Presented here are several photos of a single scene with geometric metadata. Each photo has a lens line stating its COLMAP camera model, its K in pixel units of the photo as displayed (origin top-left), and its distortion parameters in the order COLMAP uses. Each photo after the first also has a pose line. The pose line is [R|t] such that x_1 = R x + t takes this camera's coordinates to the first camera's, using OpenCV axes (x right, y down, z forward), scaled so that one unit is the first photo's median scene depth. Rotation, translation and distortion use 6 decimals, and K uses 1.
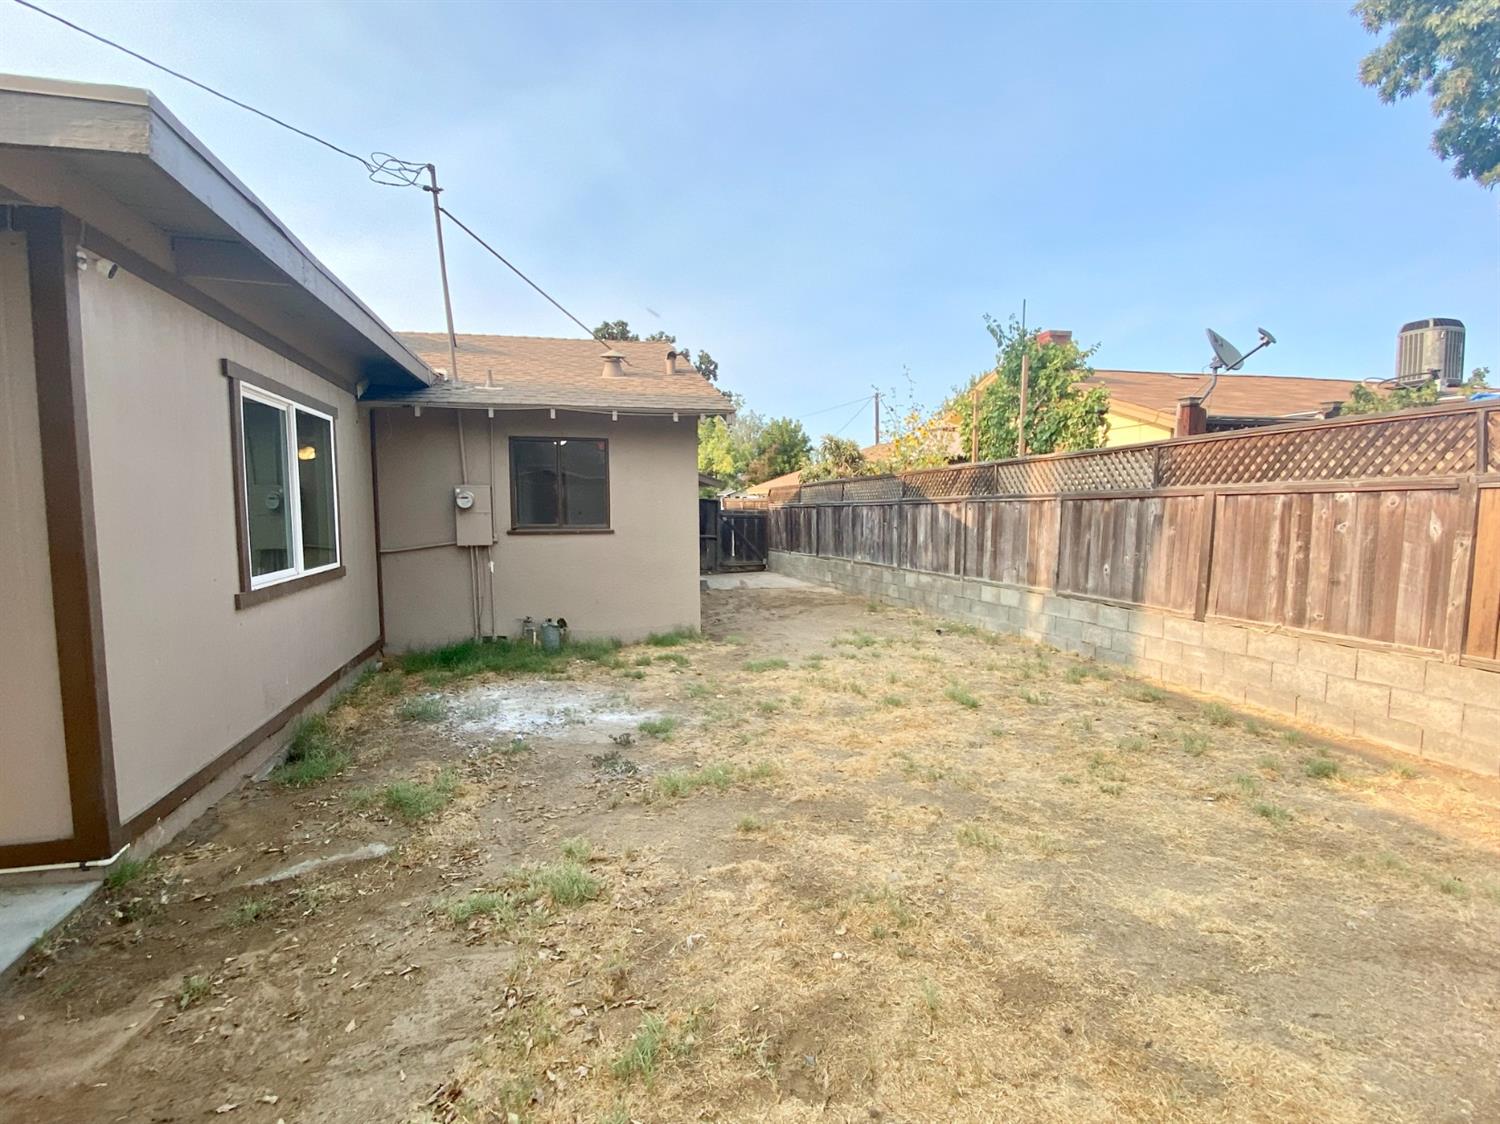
lens RADIAL K [[768.1, 0, 751.8], [0, 768.1, 569.4], [0, 0, 1]] dist [-0.001636, -0.001936]
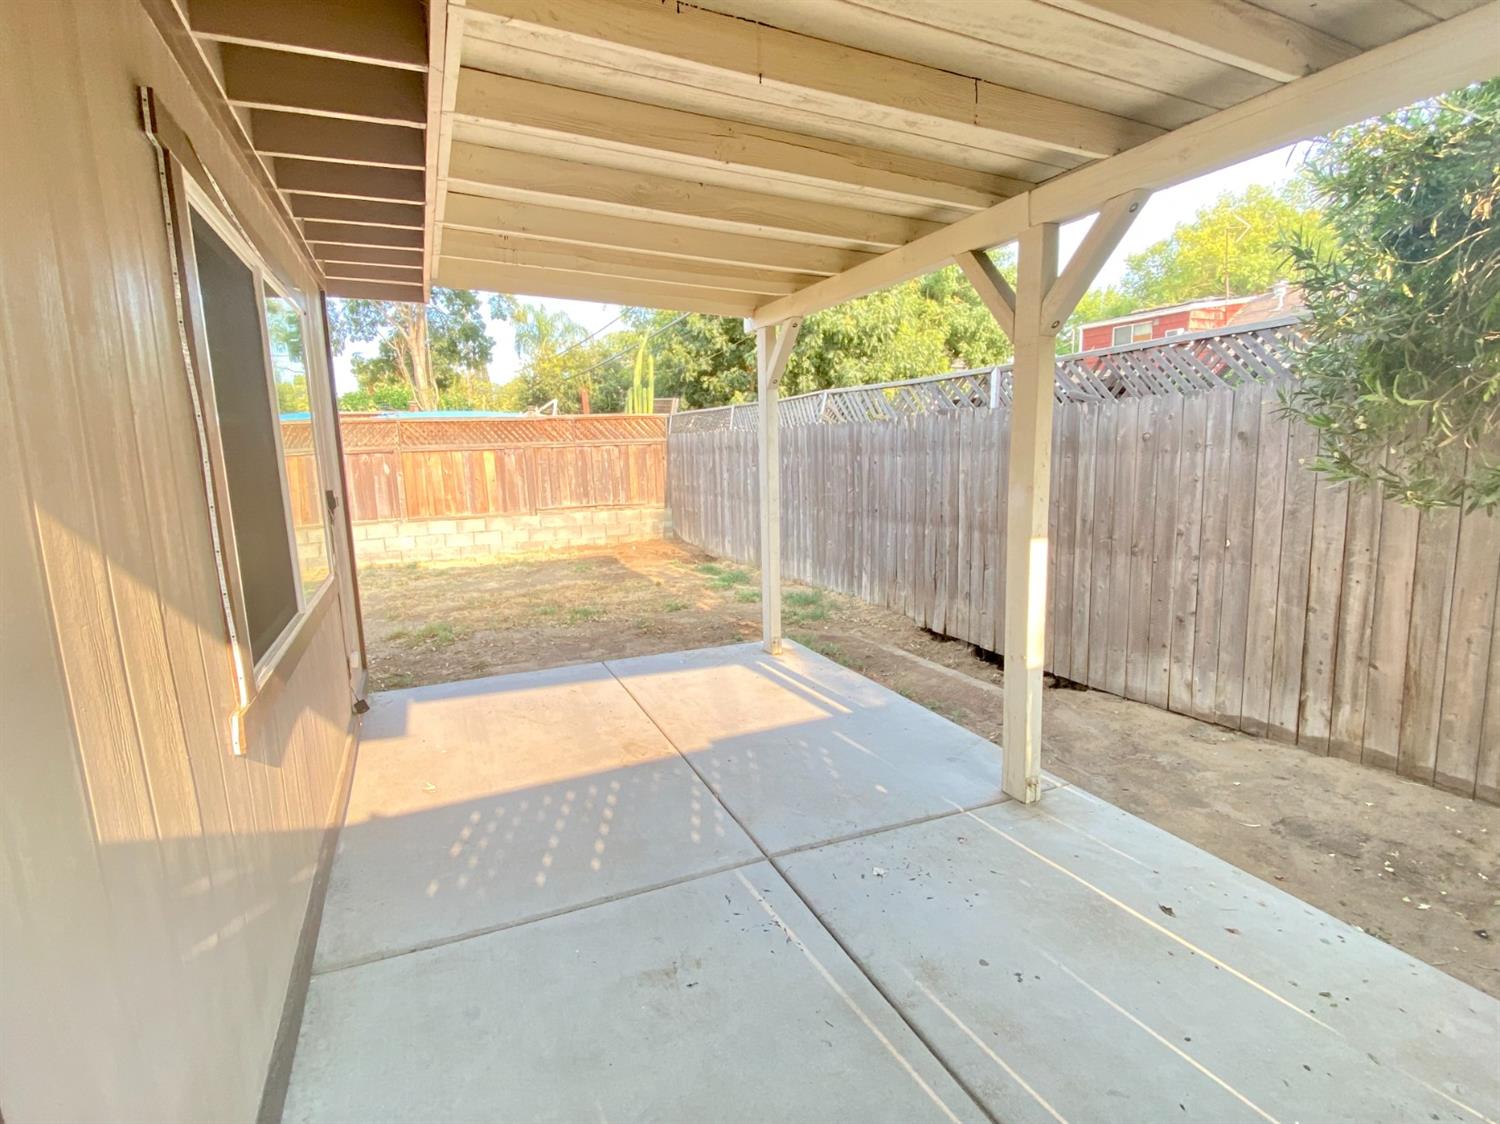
lens RADIAL K [[768.1, 0, 749.3], [0, 768.1, 558.7], [0, 0, 1]] dist [-0.001636, -0.001936]
pose [[-0.159084, -0.127735, 0.978967, -1.617276], [0.097109, 0.984762, 0.144272, -0.013043], [-0.982478, 0.118018, -0.144256, 0.256916]]
